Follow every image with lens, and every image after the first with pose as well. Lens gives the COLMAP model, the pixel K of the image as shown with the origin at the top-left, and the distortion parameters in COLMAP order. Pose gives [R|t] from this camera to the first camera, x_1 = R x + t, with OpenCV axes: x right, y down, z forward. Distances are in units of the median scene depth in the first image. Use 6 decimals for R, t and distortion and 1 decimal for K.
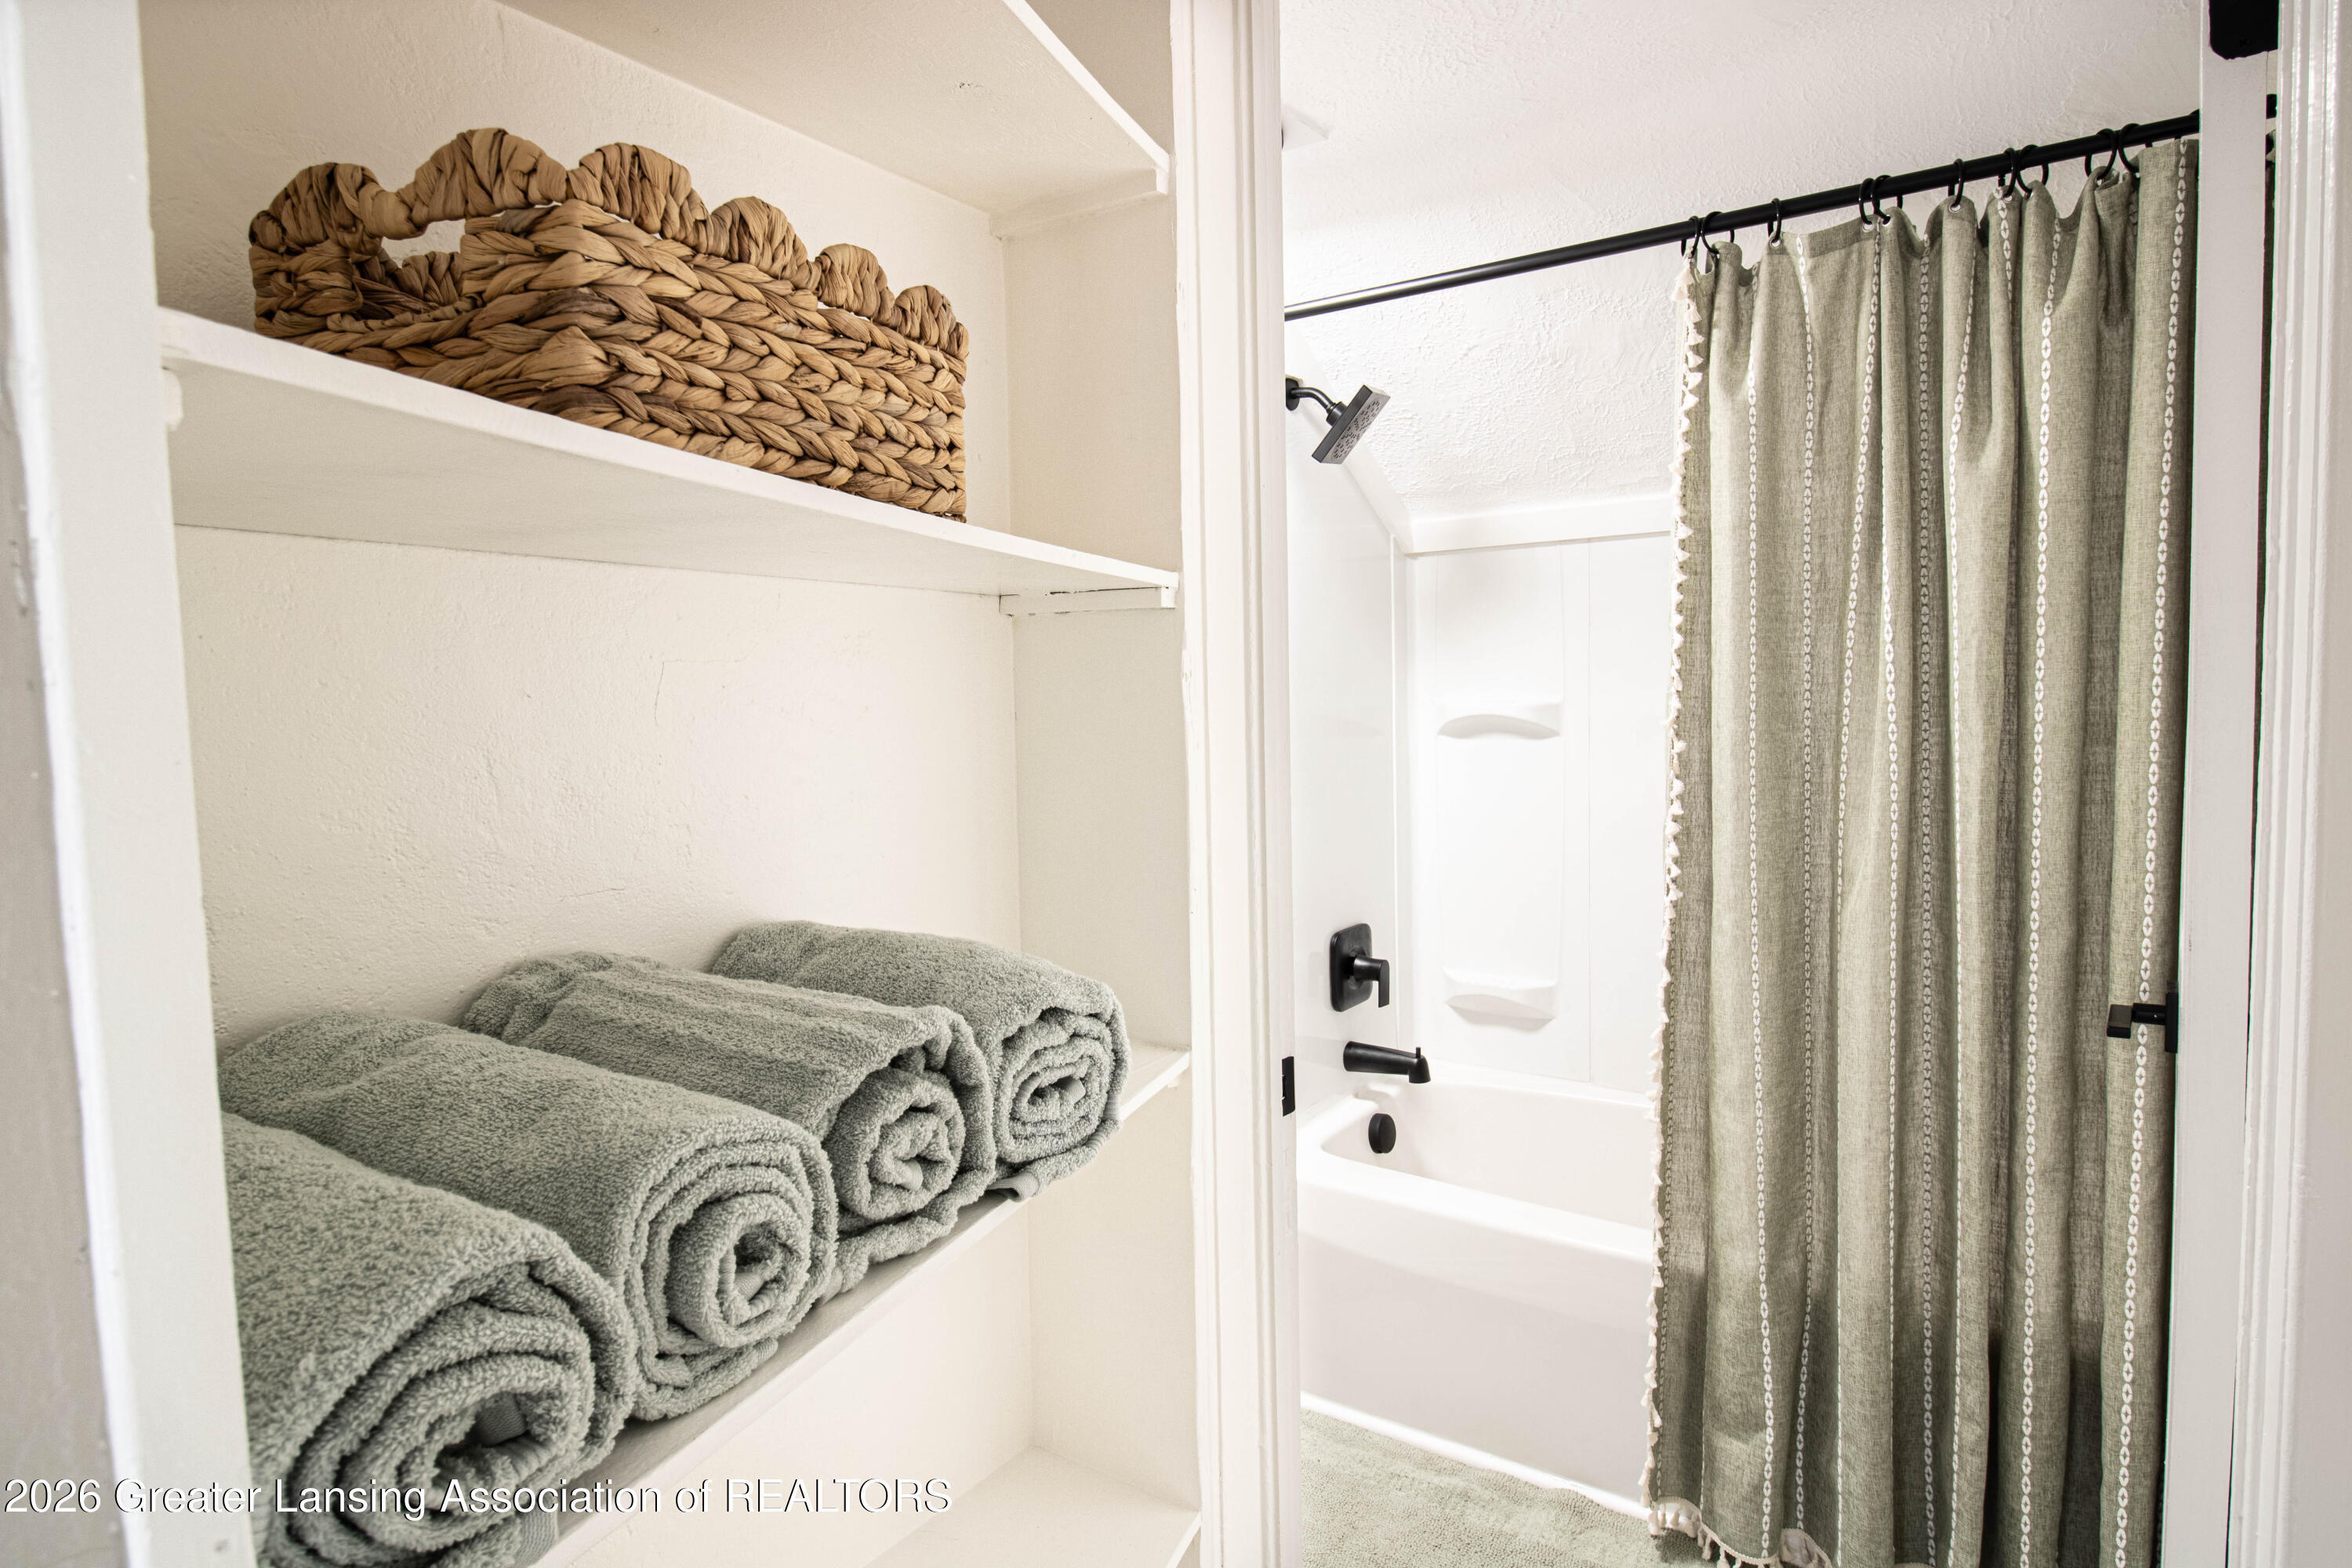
lens RADIAL K [[1316.4, 0, 1170.5], [0, 1316.4, 780.4], [0, 0, 1]] dist [-0.006889, 0.000097]
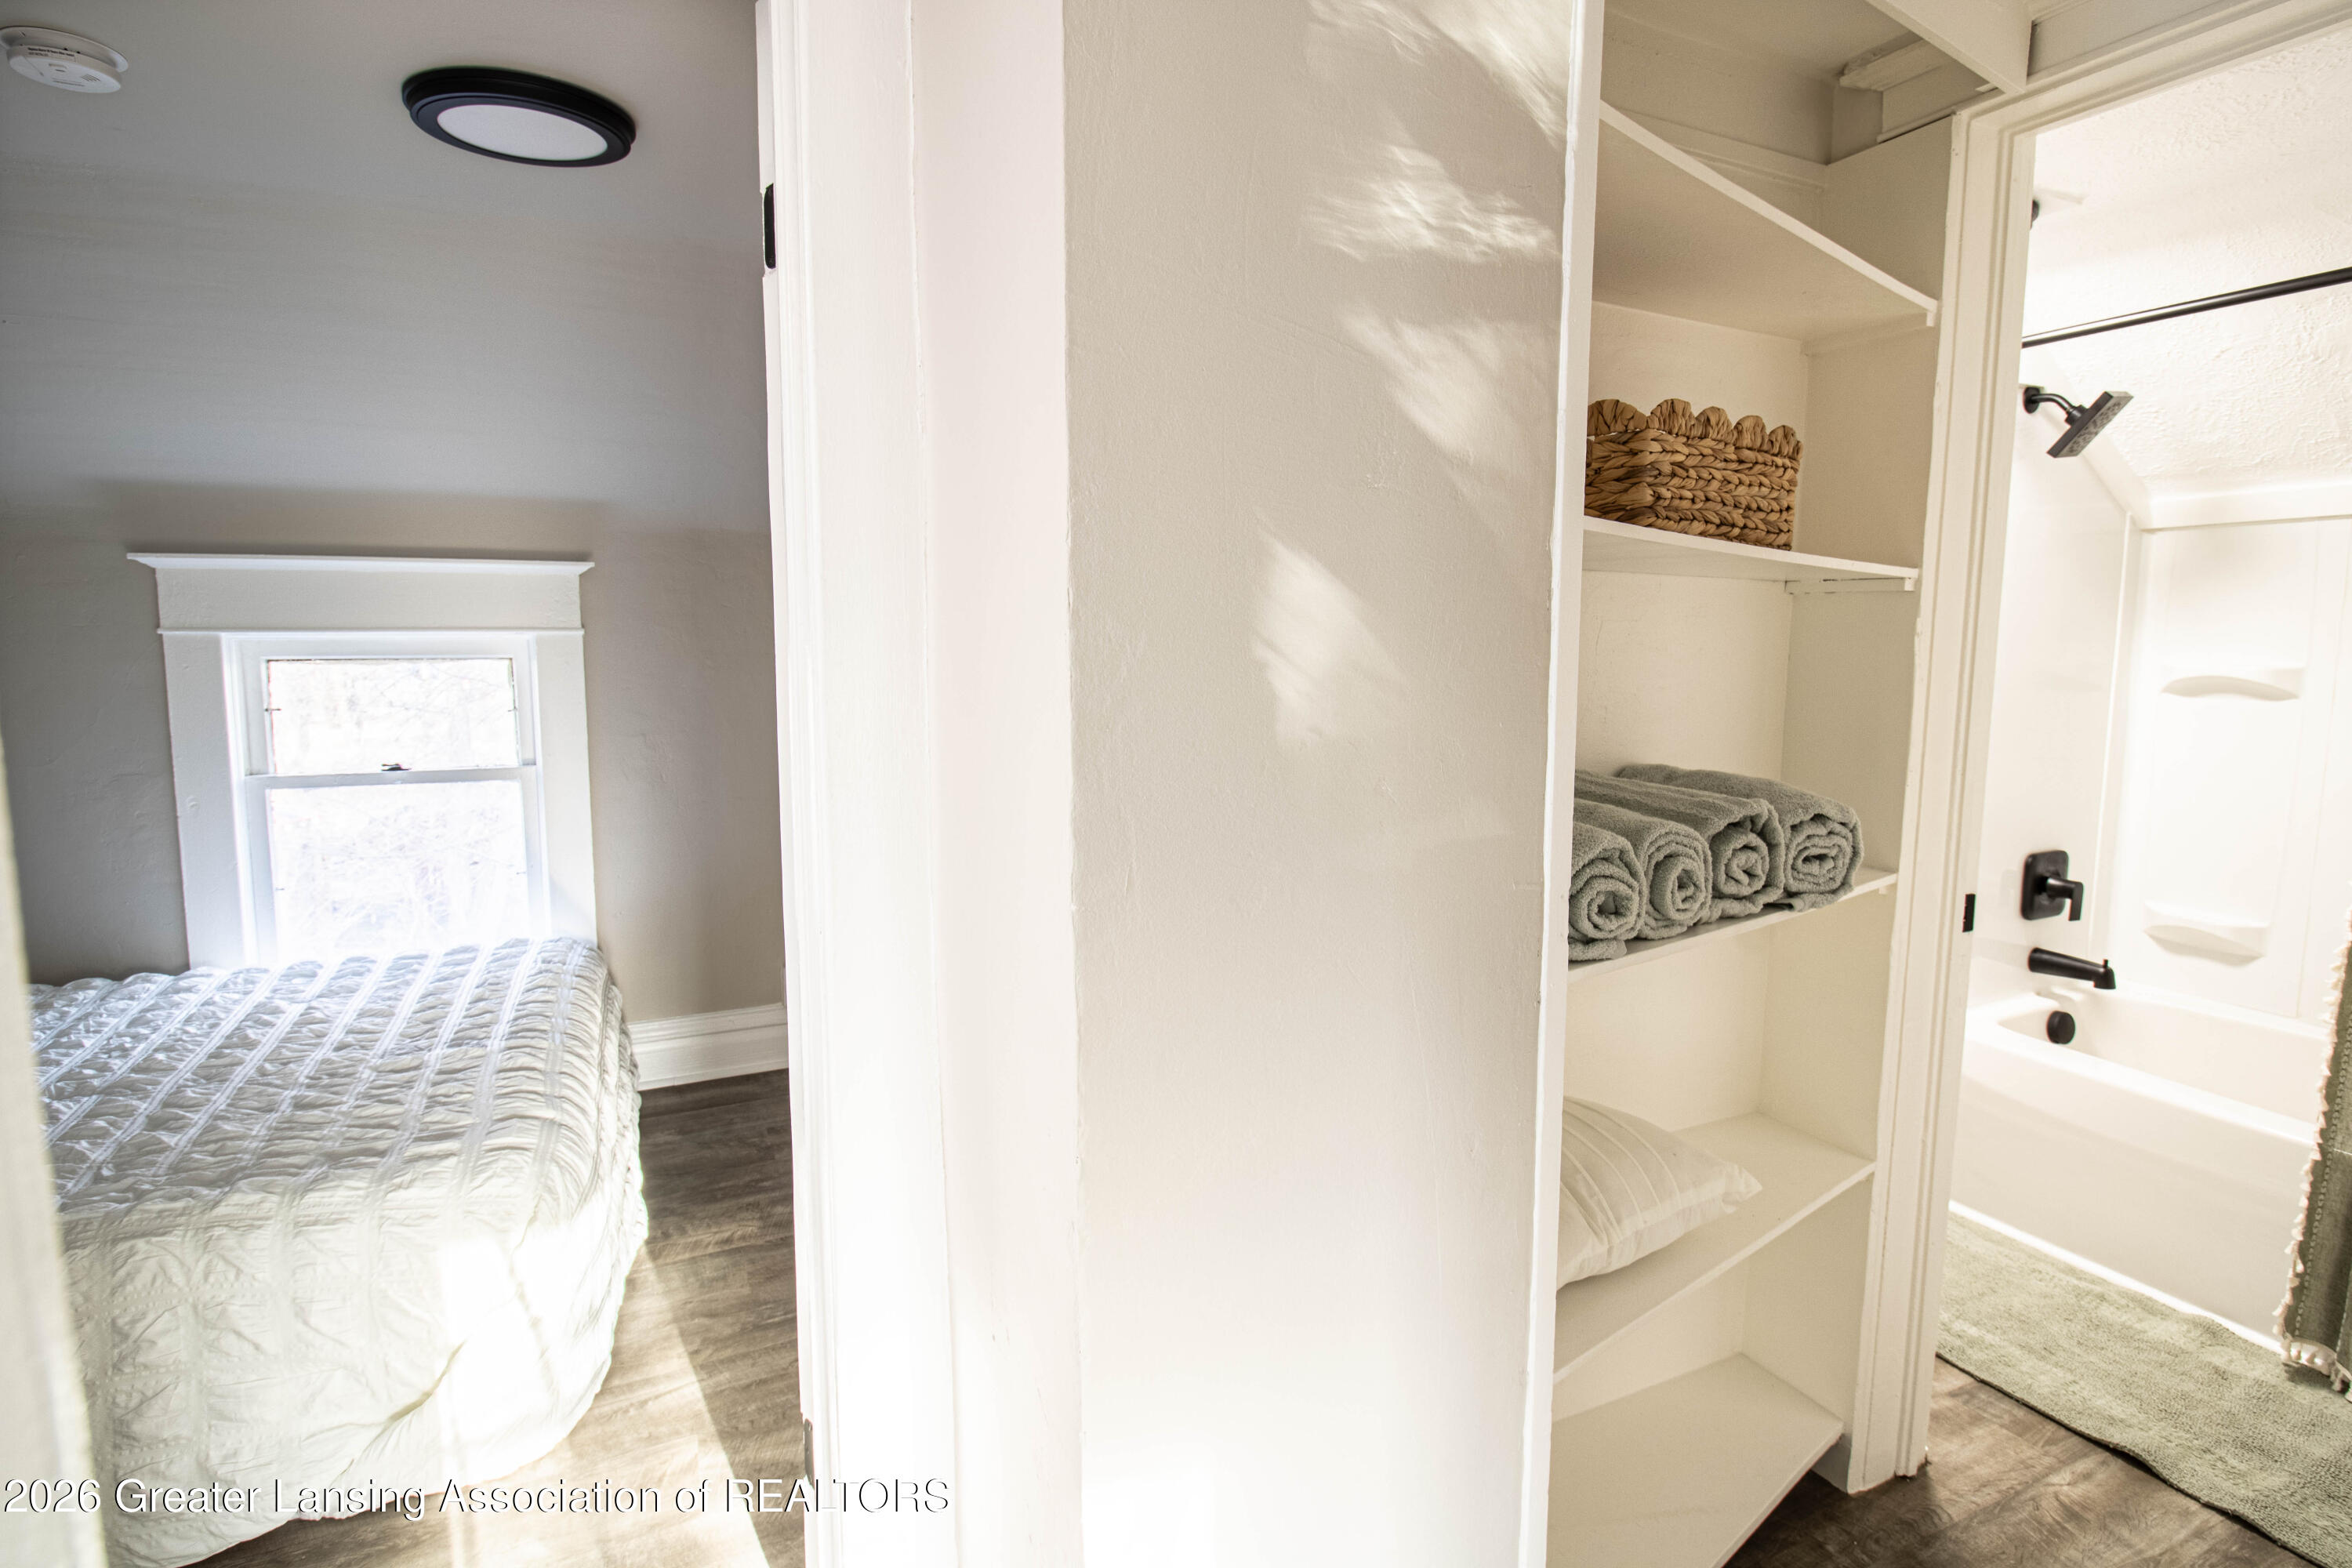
lens RADIAL K [[1153.4, 0, 1207.7], [0, 1153.4, 779.3], [0, 0, 1]] dist [-0.006778, -0.007283]
pose [[0.865789, 0.083783, -0.493346, -0.030481], [-0.057468, 0.996009, 0.068297, 0.046297], [0.497099, -0.030779, 0.867148, -0.599421]]
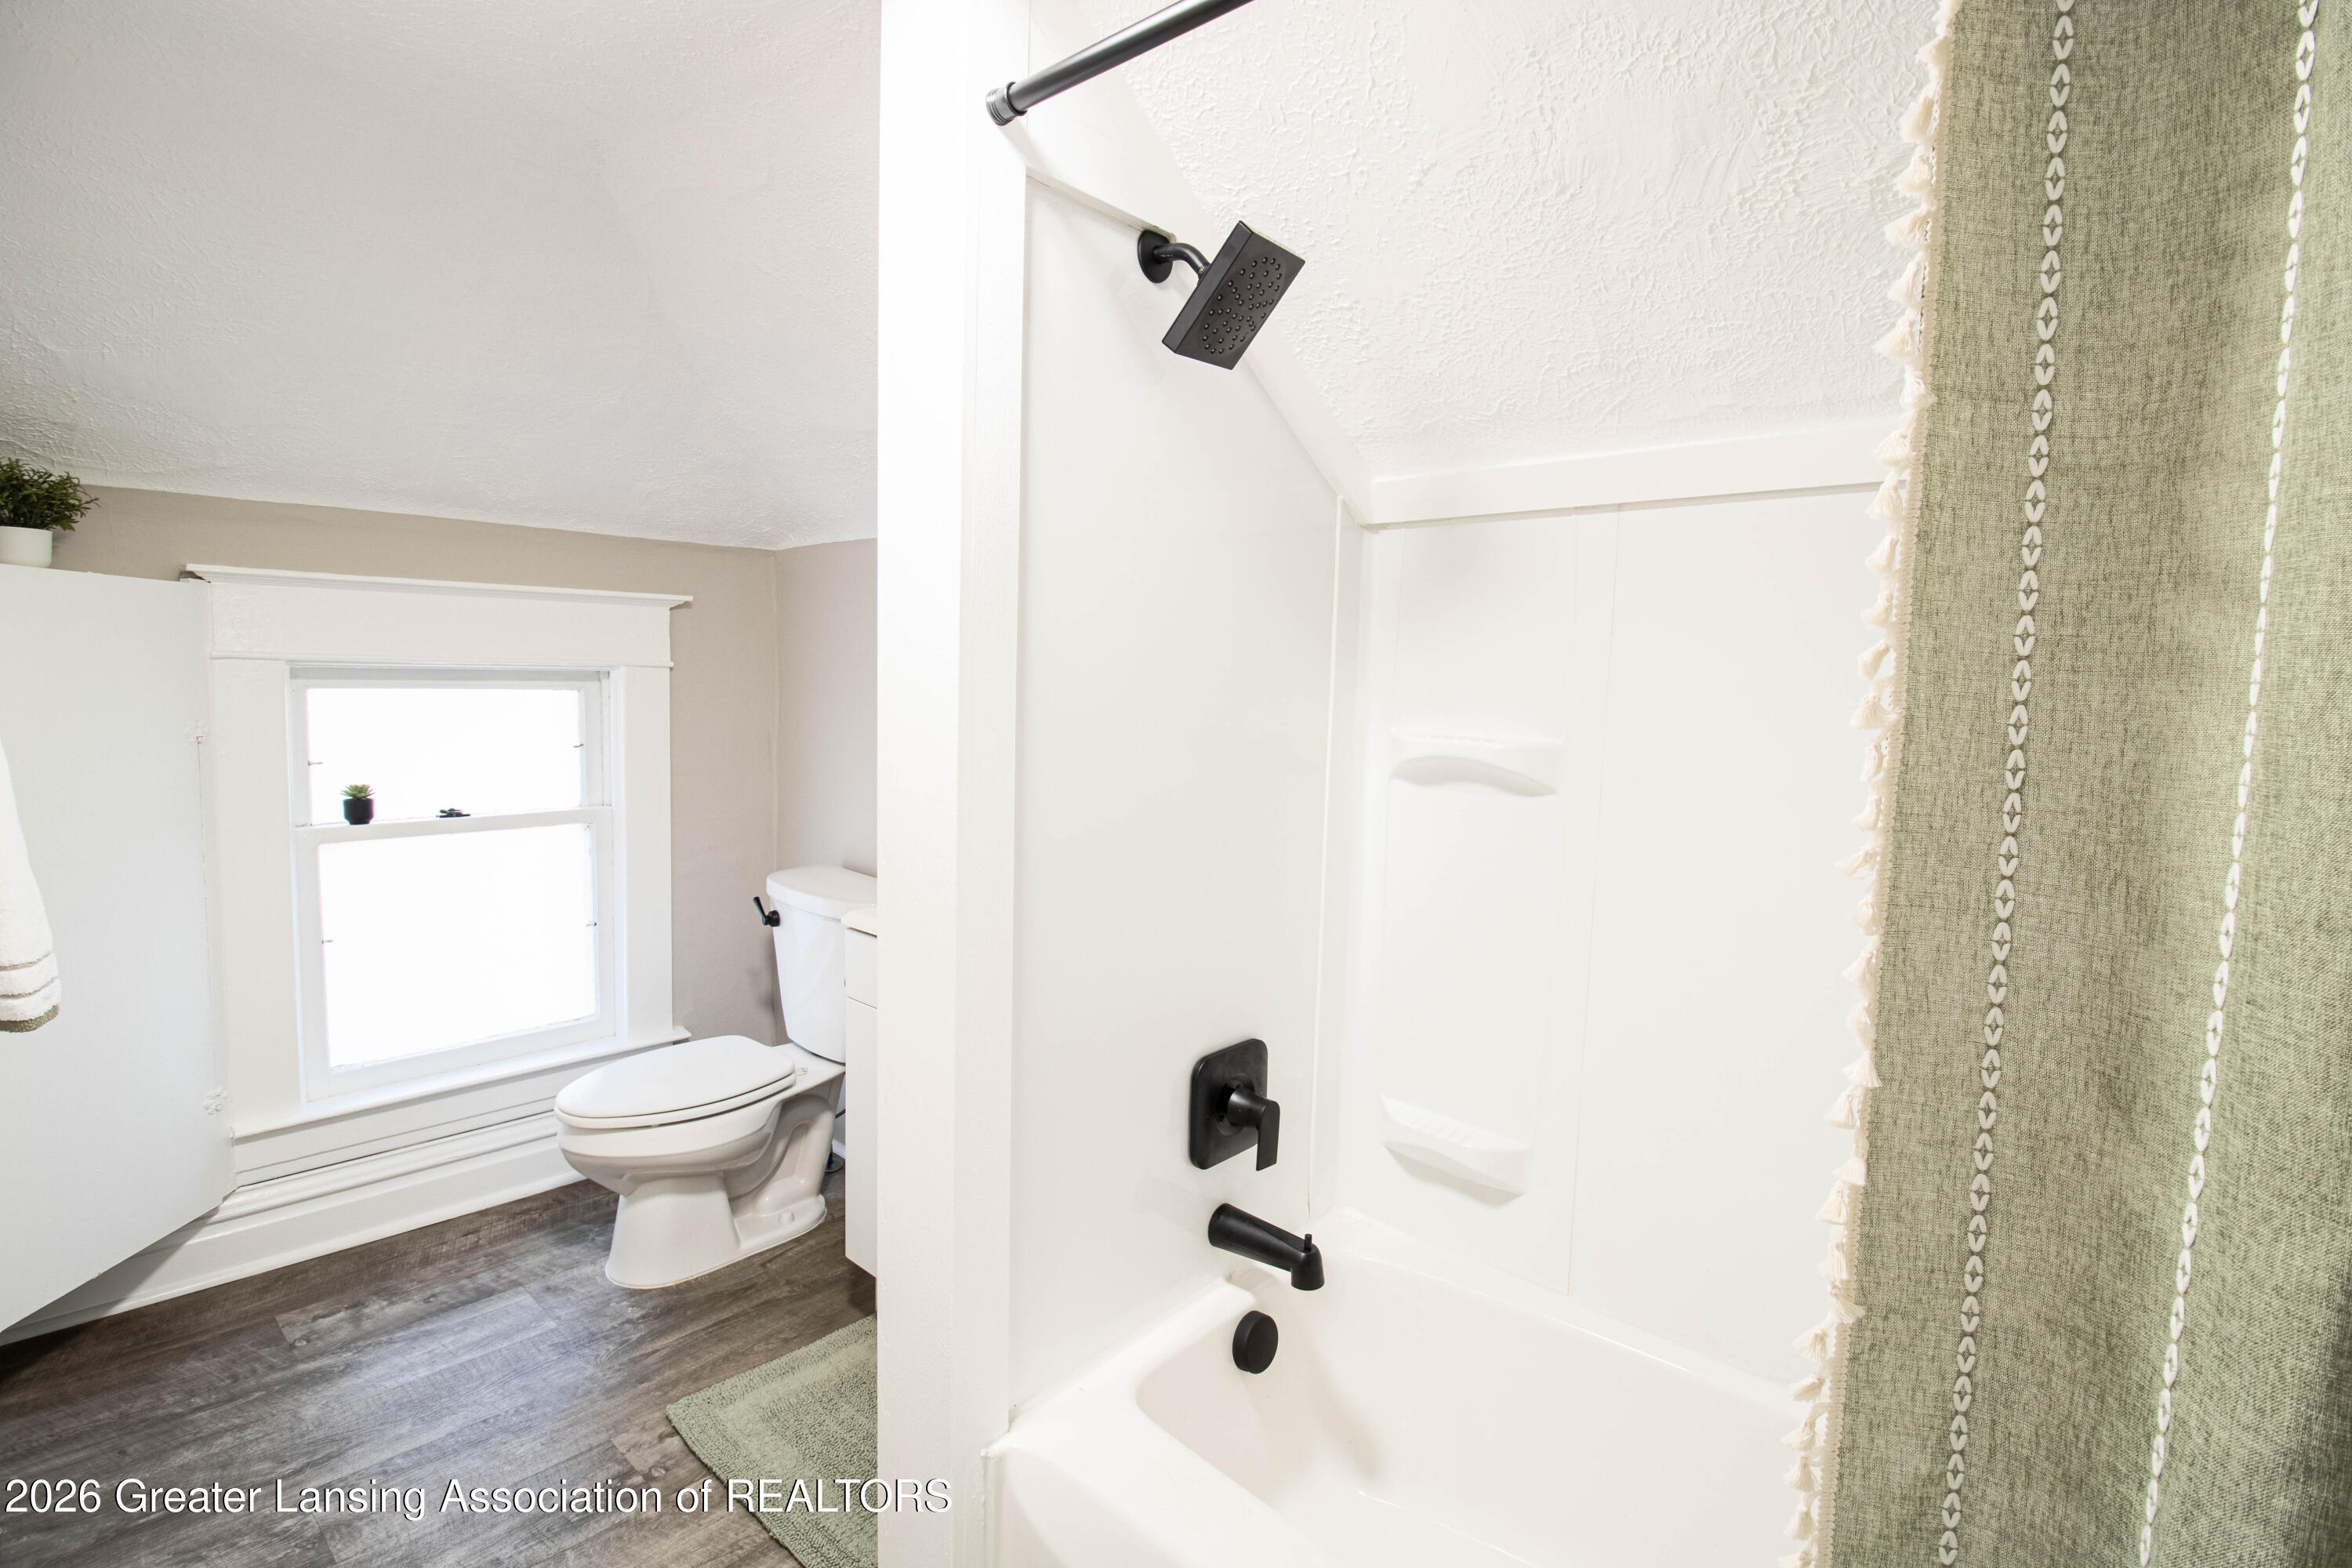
lens RADIAL K [[1110.6, 0, 1186.6], [0, 1110.6, 780.1], [0, 0, 1]] dist [-0.000813, -0.002794]
pose [[0.992242, 0.065823, -0.105465, 0.380625], [-0.063741, 0.997701, 0.022999, -0.098804], [0.106736, -0.016098, 0.994157, 0.935418]]
